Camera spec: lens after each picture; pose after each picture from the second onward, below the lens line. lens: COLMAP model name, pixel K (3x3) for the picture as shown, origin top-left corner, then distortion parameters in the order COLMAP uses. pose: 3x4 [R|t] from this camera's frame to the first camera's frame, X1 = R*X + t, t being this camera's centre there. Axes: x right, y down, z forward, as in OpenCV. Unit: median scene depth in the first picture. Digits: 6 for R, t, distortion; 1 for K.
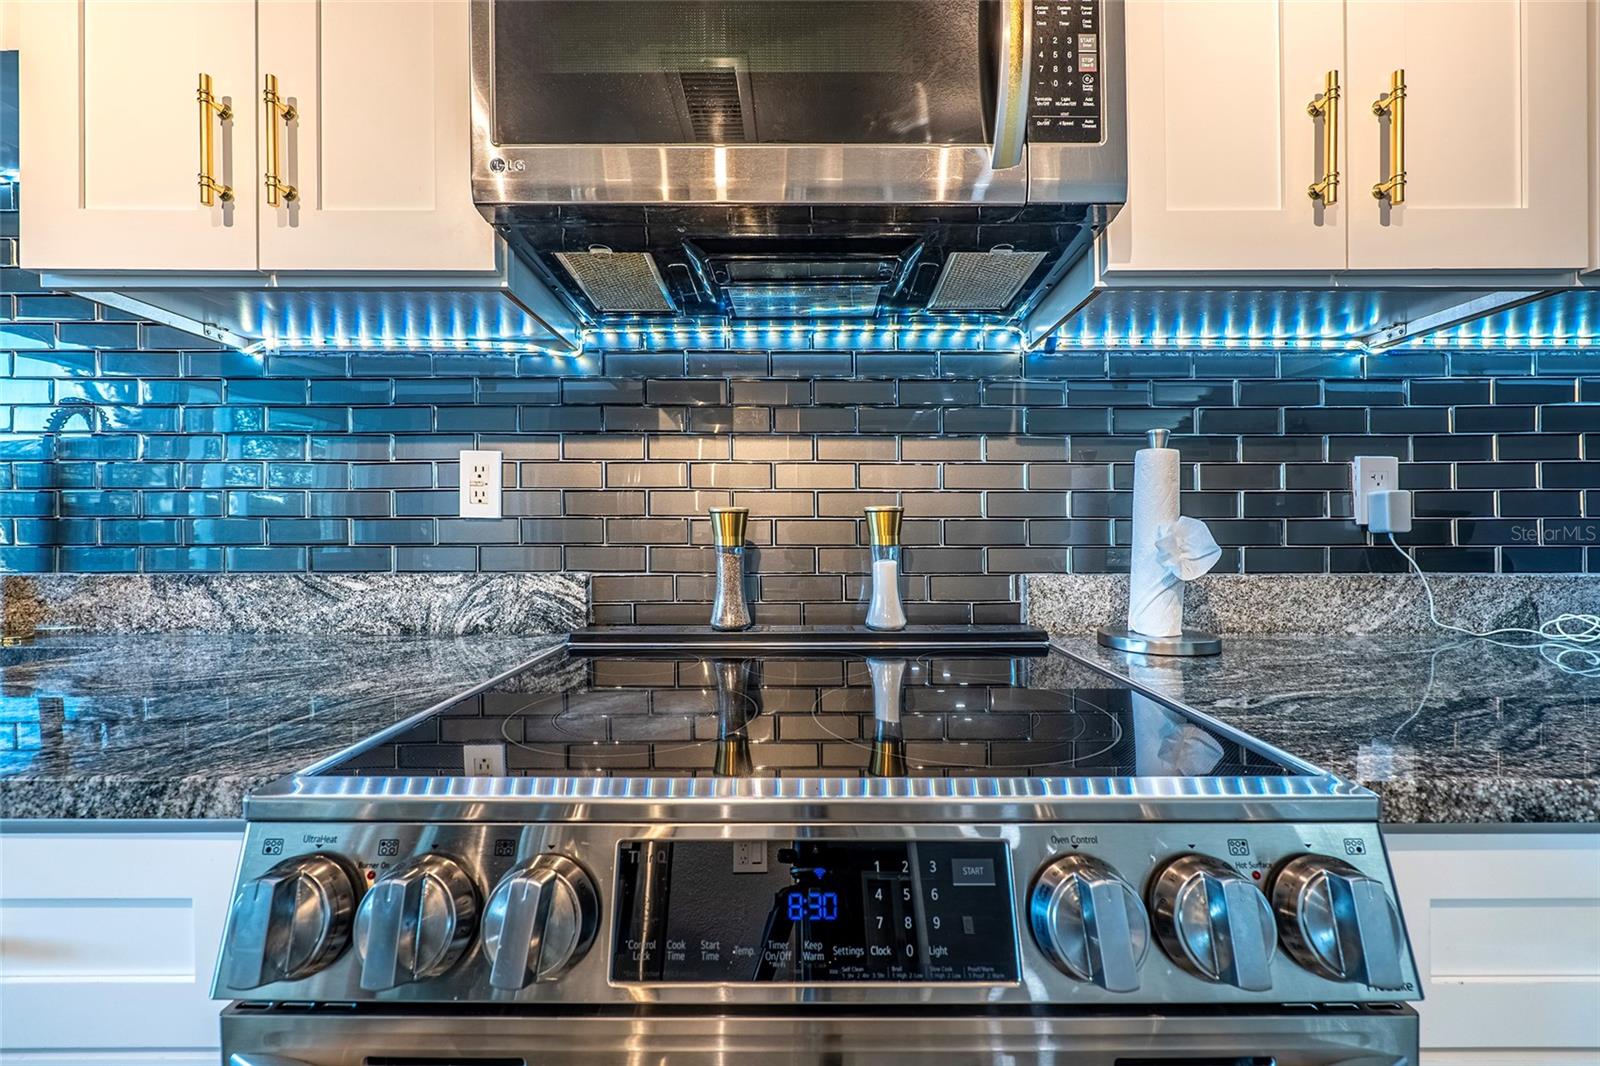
lens RADIAL K [[628.4, 0, 808.3], [0, 628.4, 541.5], [0, 0, 1]] dist [-0.007412, -0.001285]
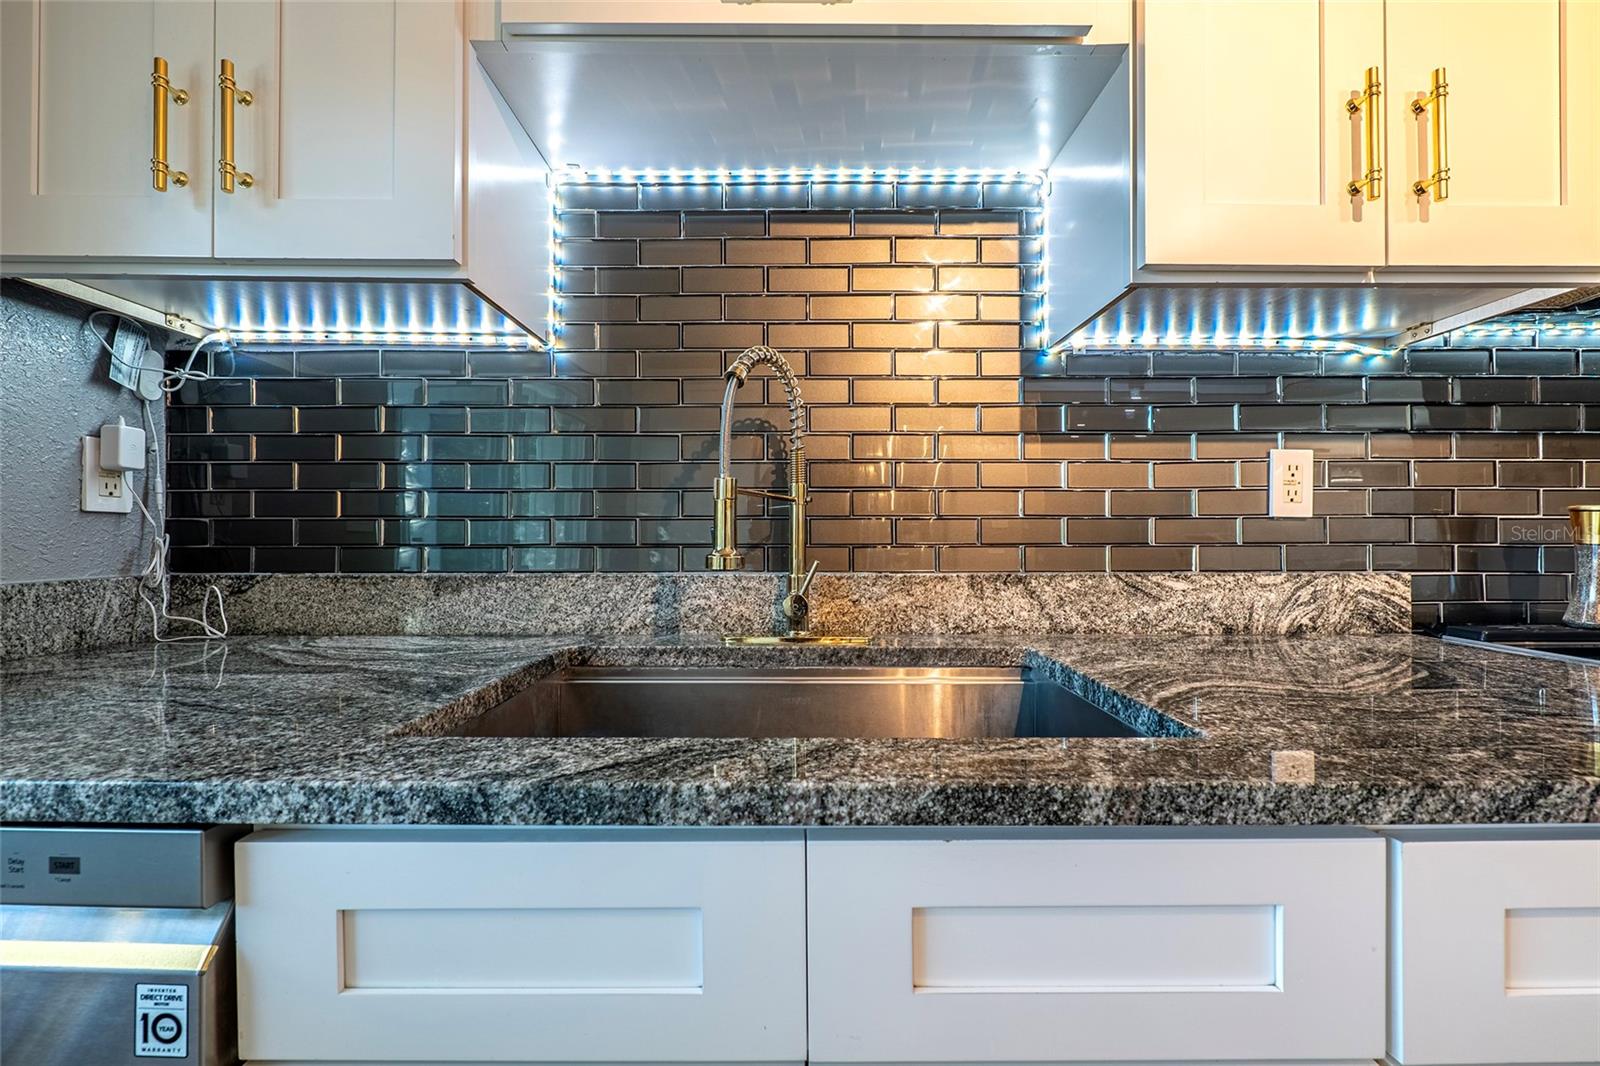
lens RADIAL K [[628.4, 0, 800.0], [0, 628.4, 533.9], [0, 0, 1]] dist [-0.007412, -0.001285]
pose [[0.999764, -0.000434, -0.021740, -1.299736], [0.000159, 0.999920, -0.012640, 0.001877], [0.021744, 0.012633, 0.999684, -0.007616]]
